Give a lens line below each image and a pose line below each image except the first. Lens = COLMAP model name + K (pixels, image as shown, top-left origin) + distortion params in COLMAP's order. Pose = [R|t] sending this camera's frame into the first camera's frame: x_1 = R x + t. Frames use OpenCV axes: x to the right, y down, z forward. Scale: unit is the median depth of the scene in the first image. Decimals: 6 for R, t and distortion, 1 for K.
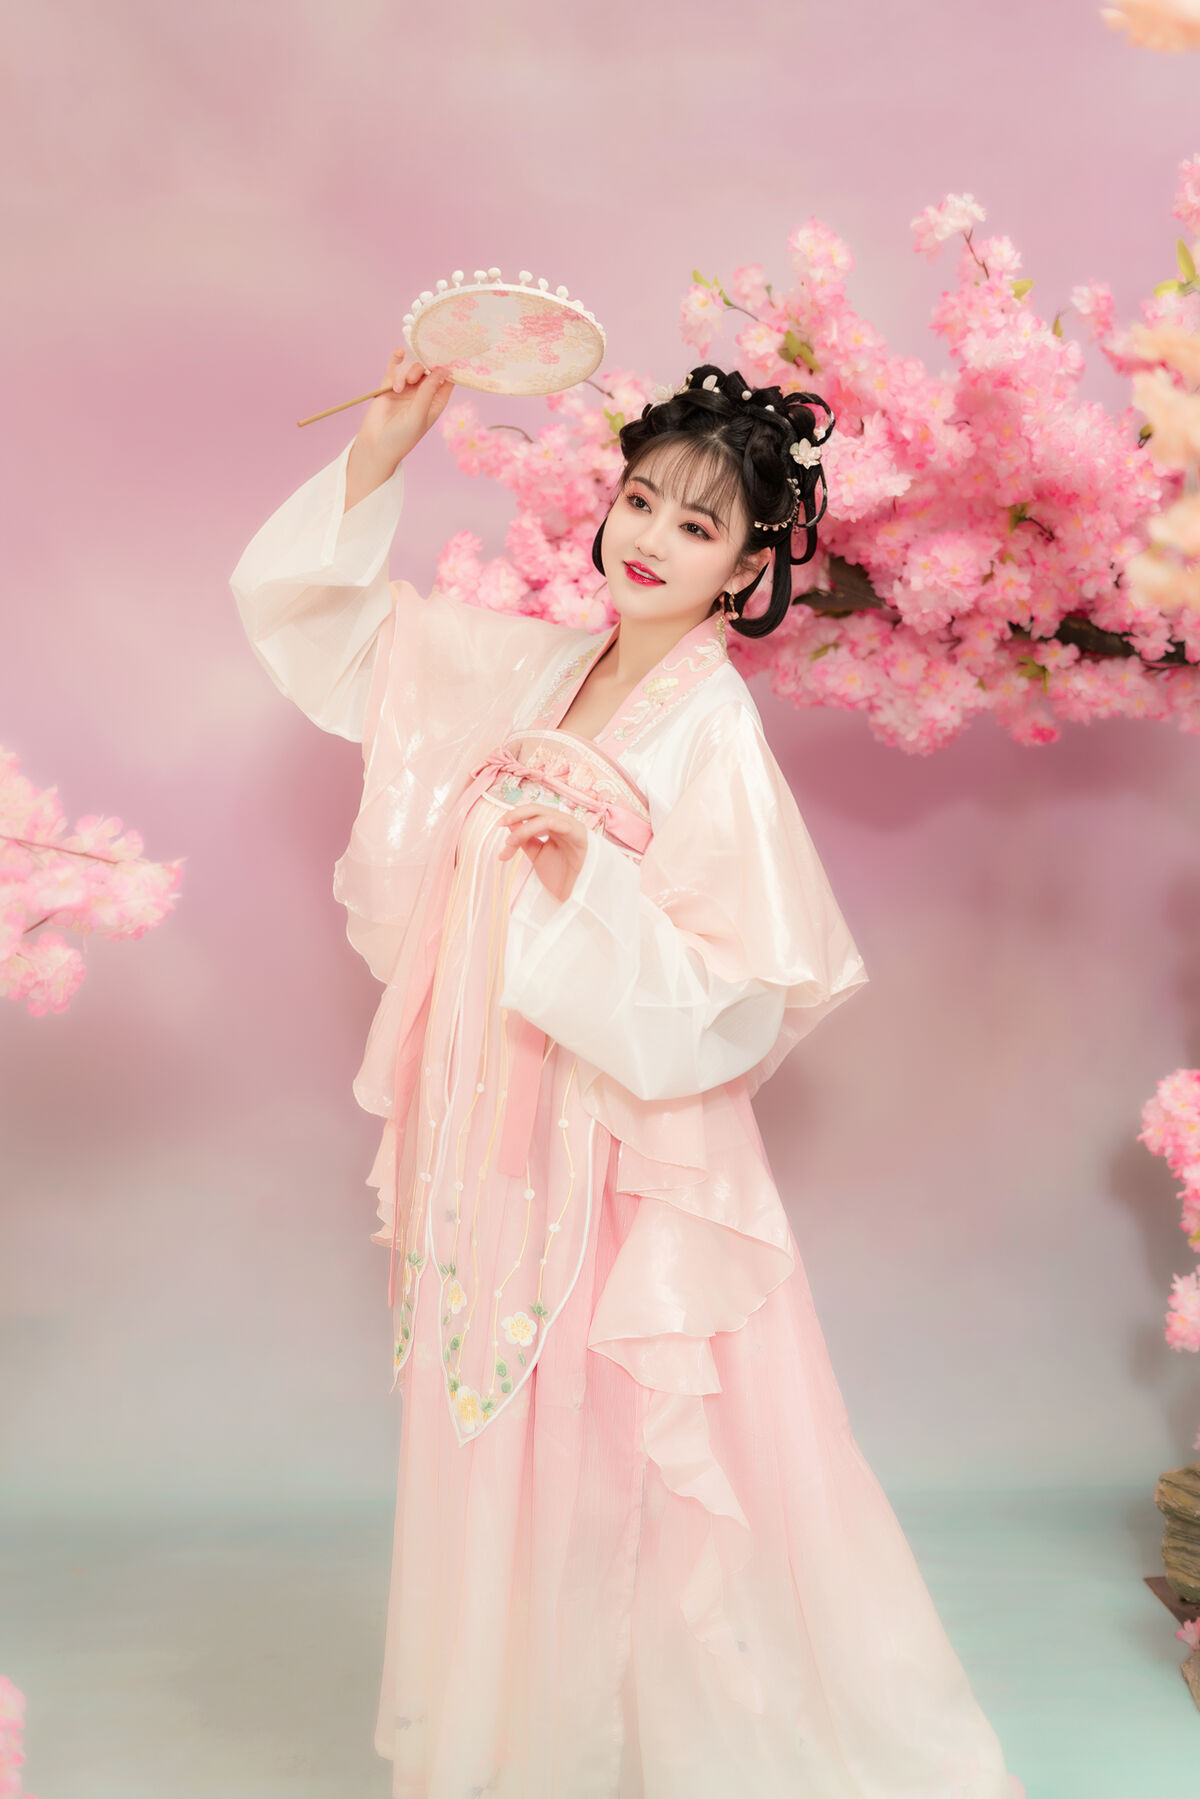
lens RADIAL K [[2634.7, 0, 604.3], [0, 2634.7, 916.7], [0, 0, 1]] dist [-0.029232, 0.060112]
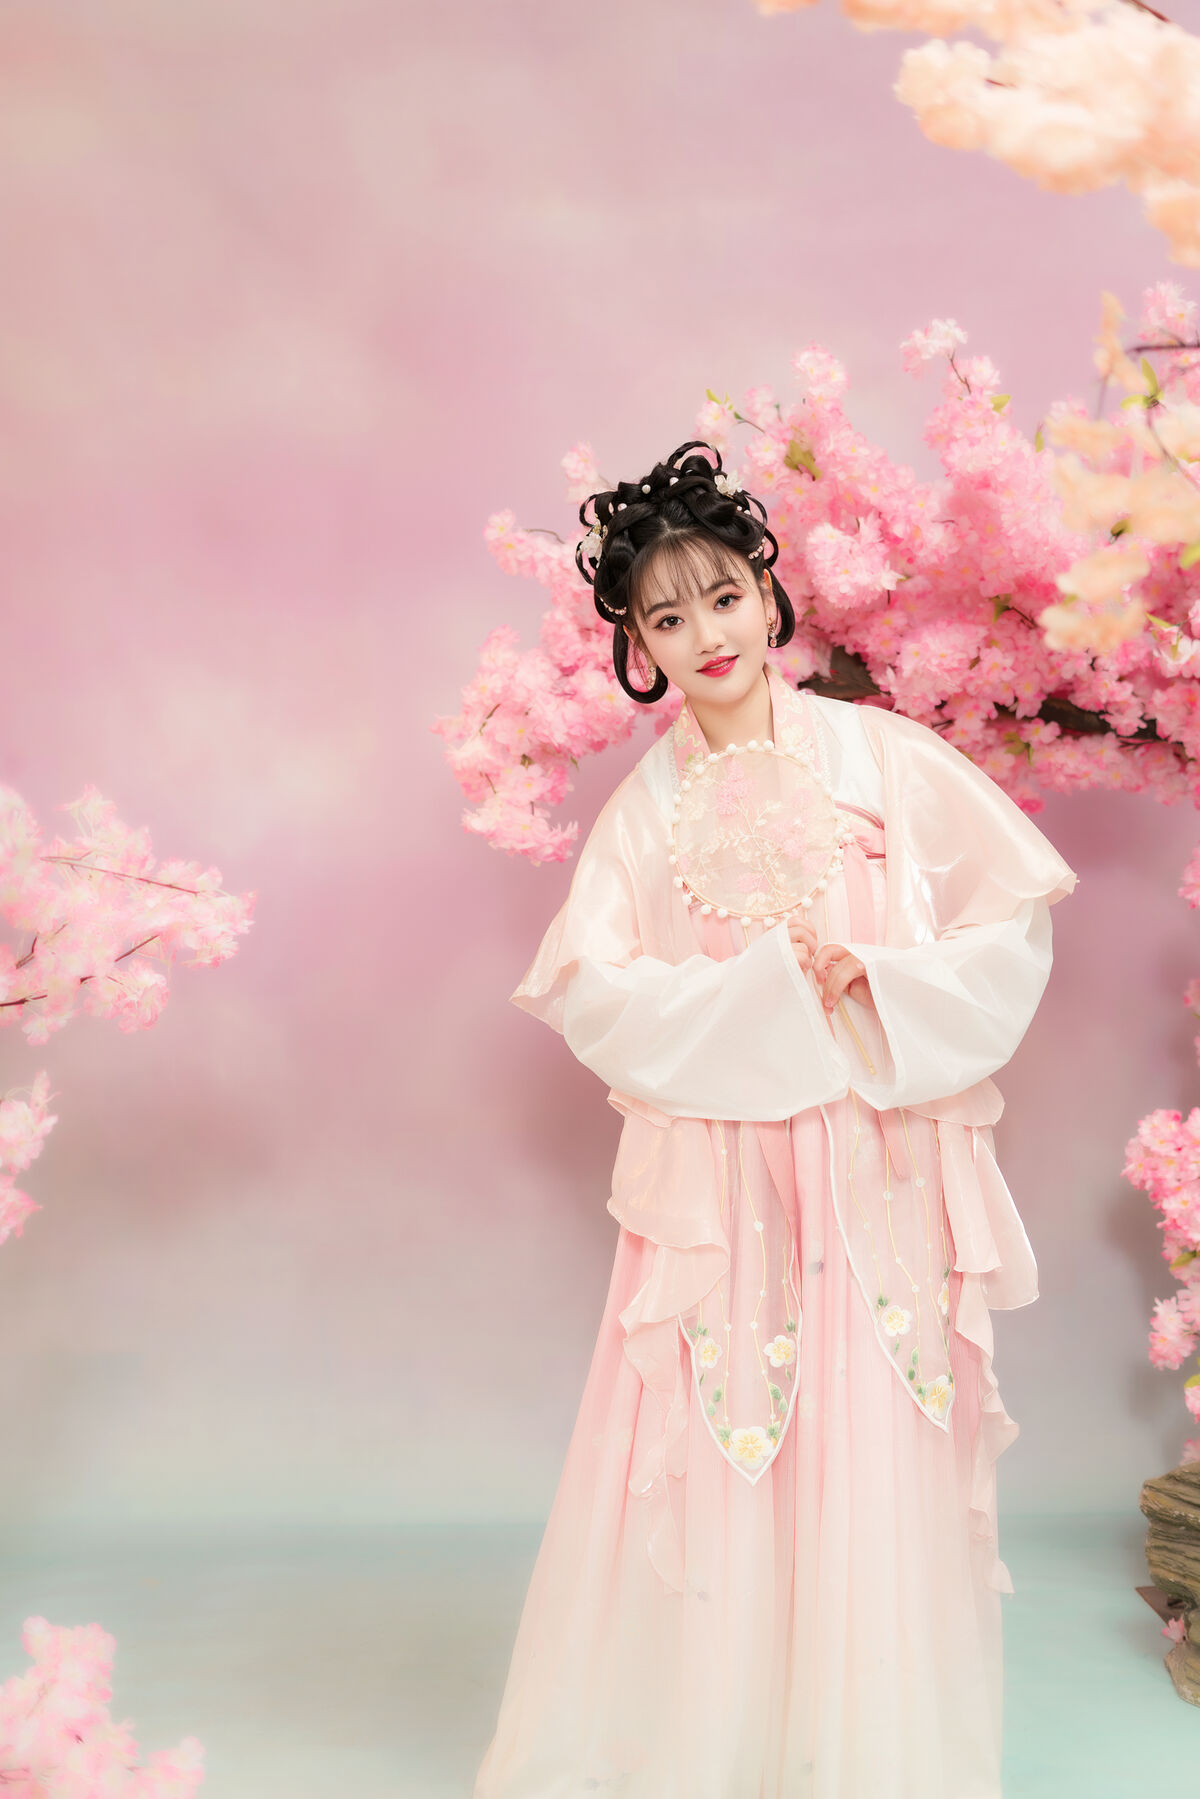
lens RADIAL K [[2634.7, 0, 604.3], [0, 2634.7, 916.7], [0, 0, 1]] dist [-0.029232, 0.060112]
pose [[0.999804, -0.003946, -0.019412, 0.010519], [0.002977, 0.998760, -0.049702, 0.032977], [0.019584, 0.049635, 0.998575, -0.104562]]
